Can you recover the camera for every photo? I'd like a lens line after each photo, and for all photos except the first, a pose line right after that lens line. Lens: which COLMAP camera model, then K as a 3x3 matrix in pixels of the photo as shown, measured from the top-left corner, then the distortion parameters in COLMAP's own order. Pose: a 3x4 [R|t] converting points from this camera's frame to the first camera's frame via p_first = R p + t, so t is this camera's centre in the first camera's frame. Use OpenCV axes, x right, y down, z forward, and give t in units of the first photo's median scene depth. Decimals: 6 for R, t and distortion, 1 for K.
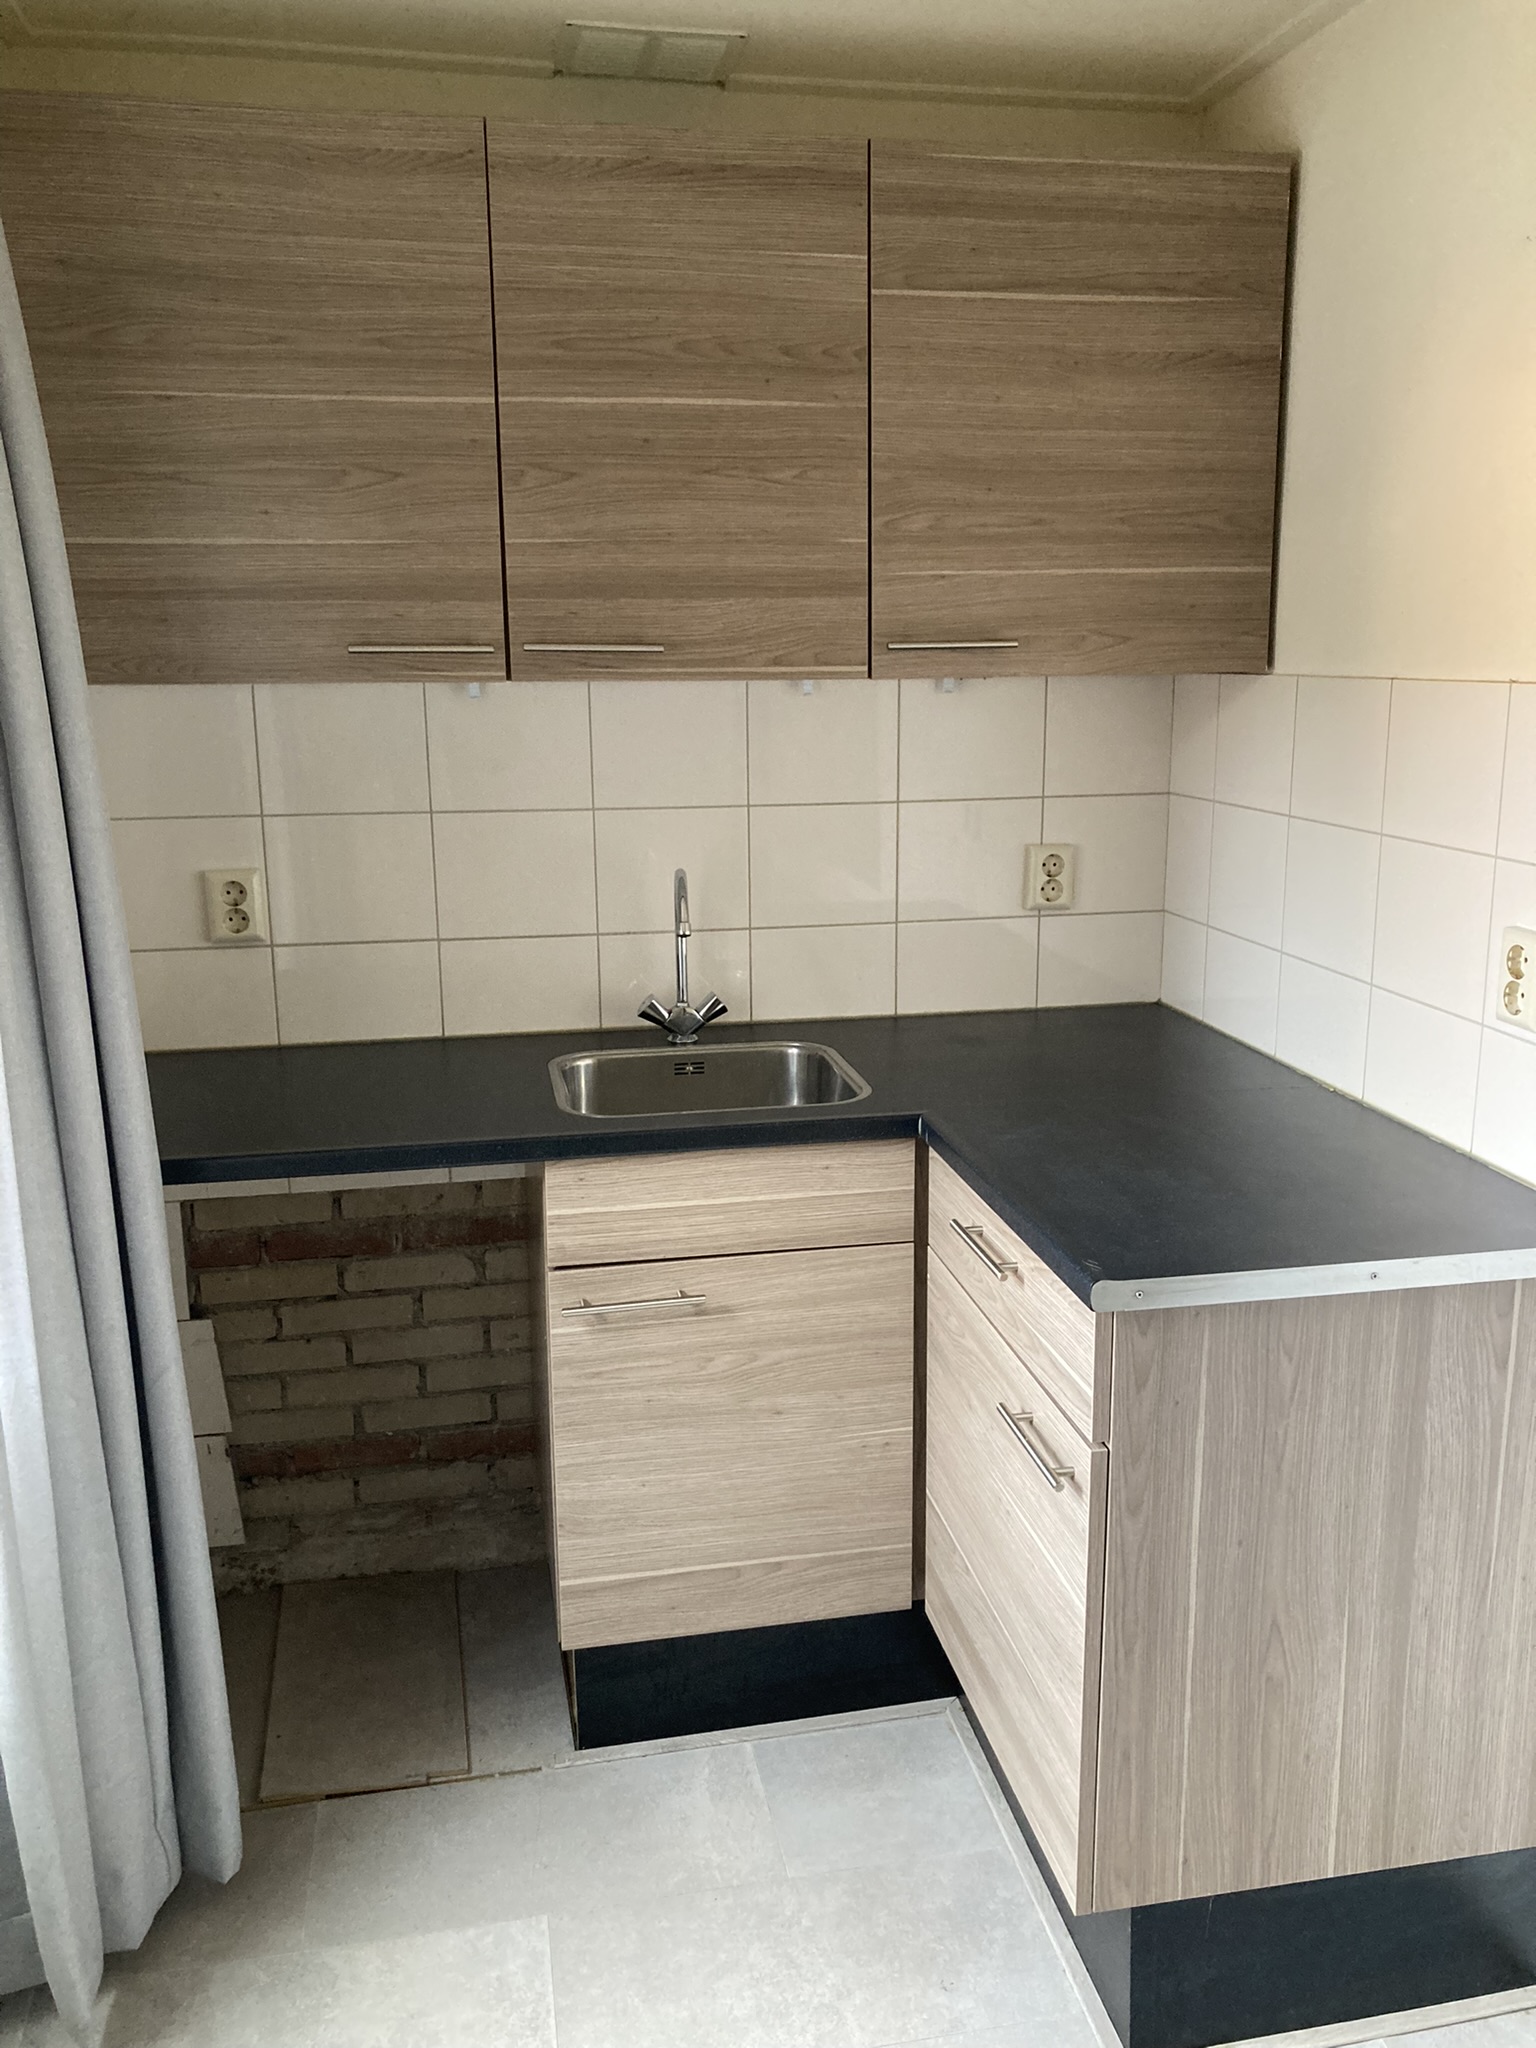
lens RADIAL K [[1692.5, 0, 768.0], [0, 1692.5, 1024.0], [0, 0, 1]] dist [-0.012209, 0.002647]
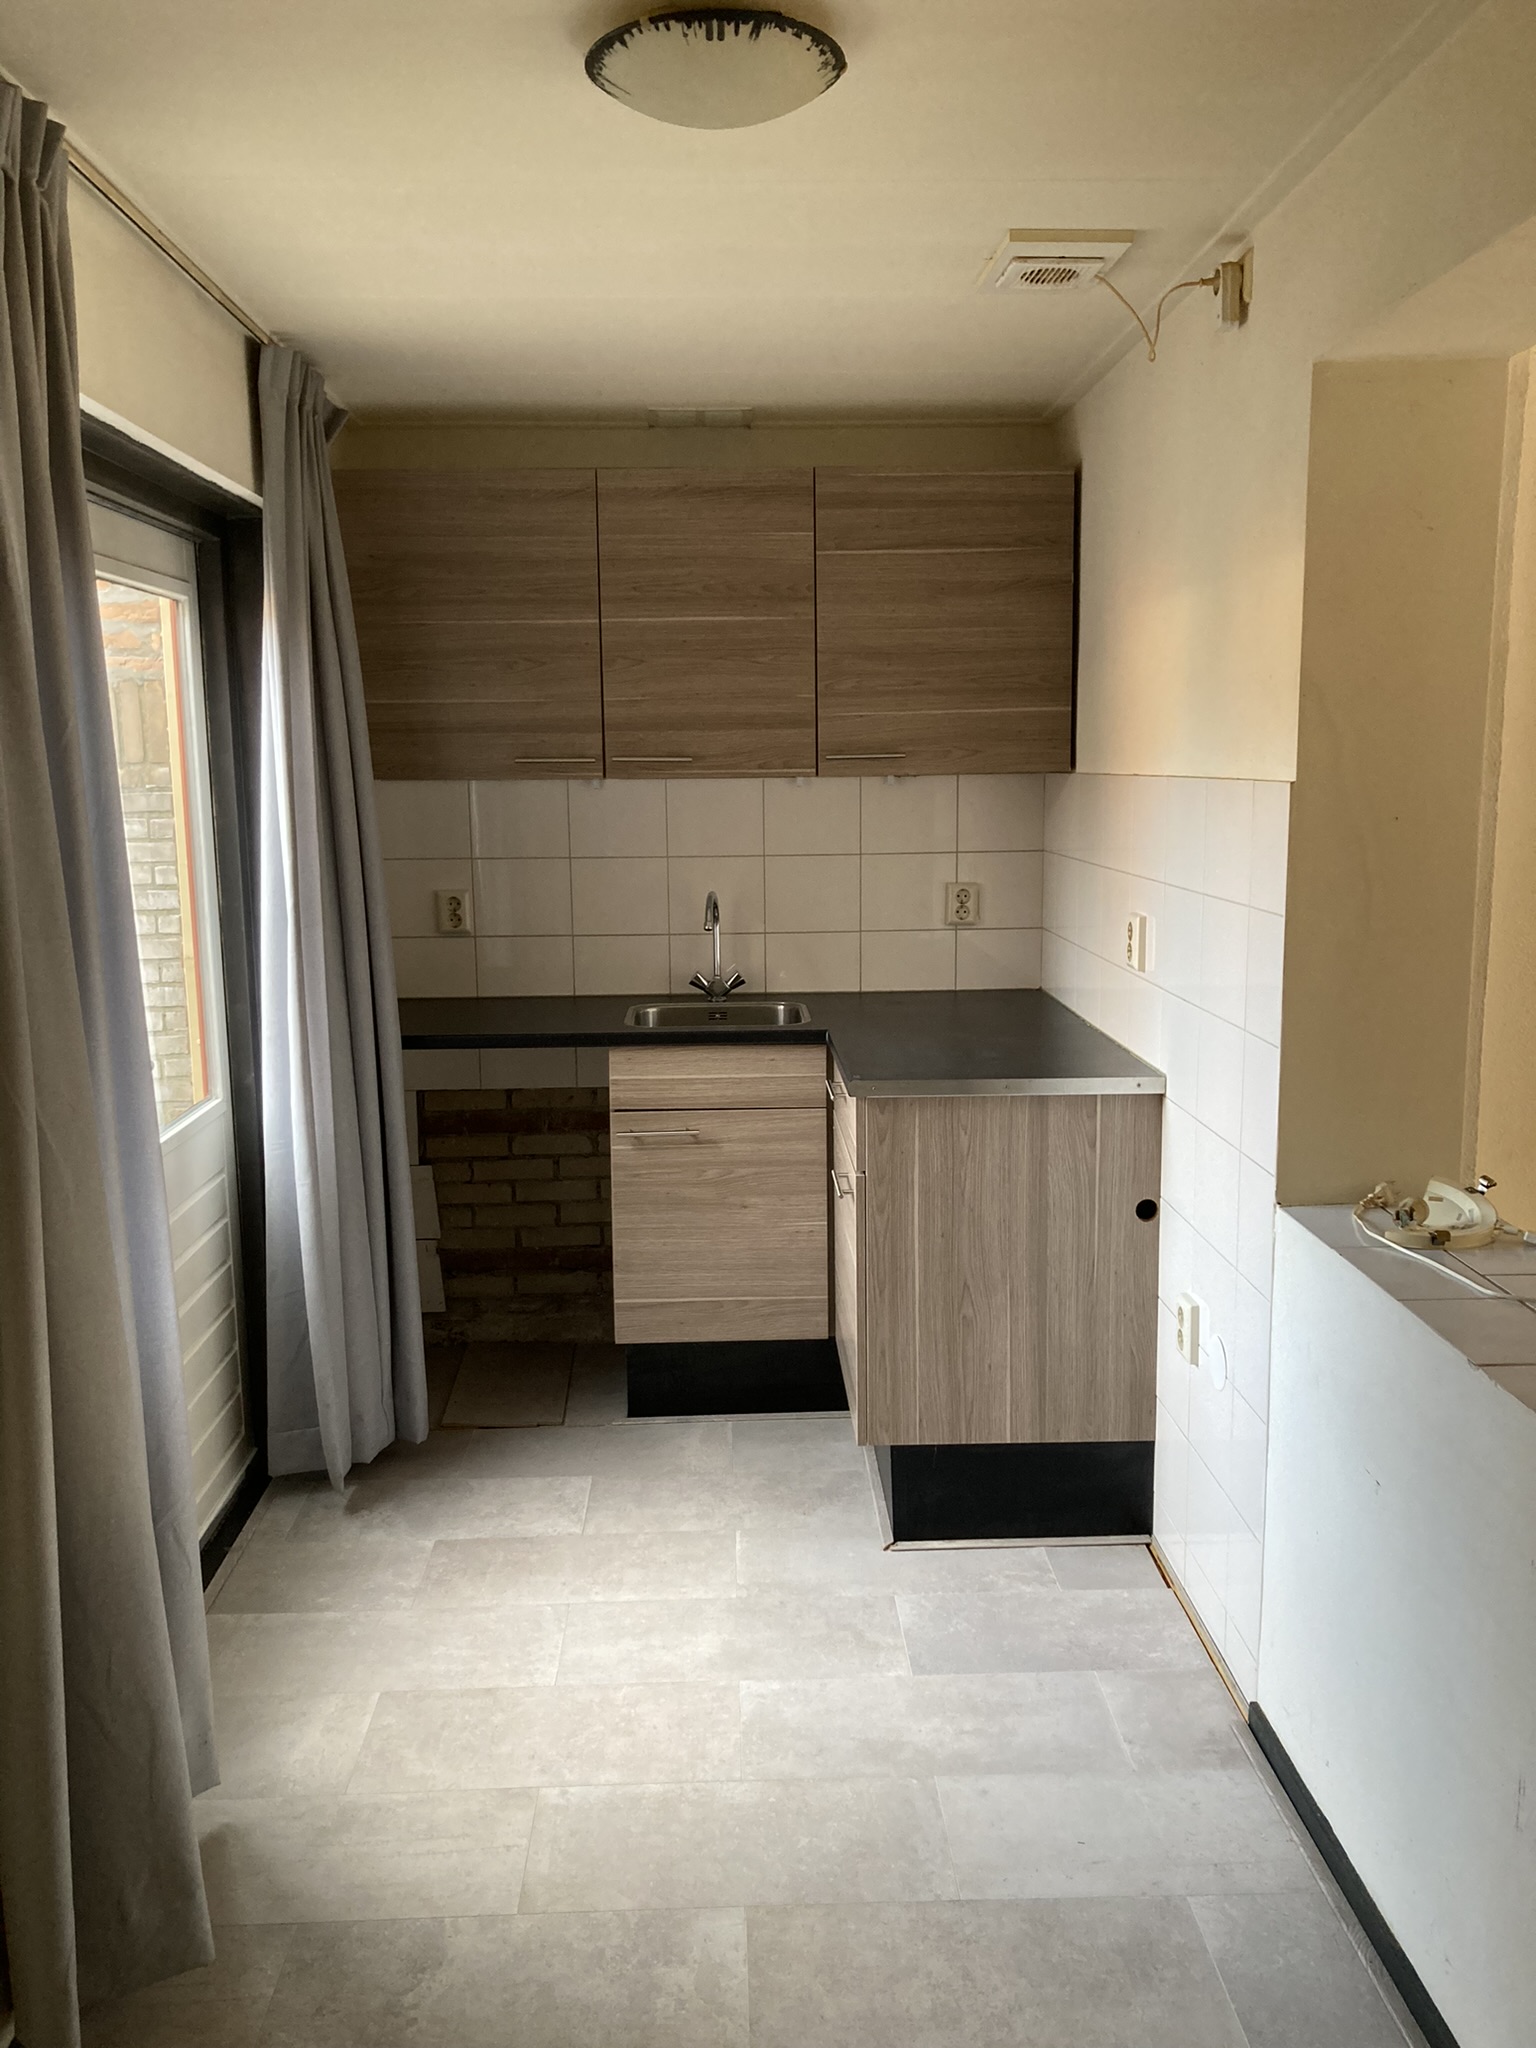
lens RADIAL K [[1670.2, 0, 727.4], [0, 1670.2, 1030.0], [0, 0, 1]] dist [0.107827, -0.595238]
pose [[0.984543, 0.022963, -0.173631, 0.273828], [-0.032589, 0.998074, -0.052793, 0.141856], [0.172085, 0.057635, 0.983395, -0.654965]]
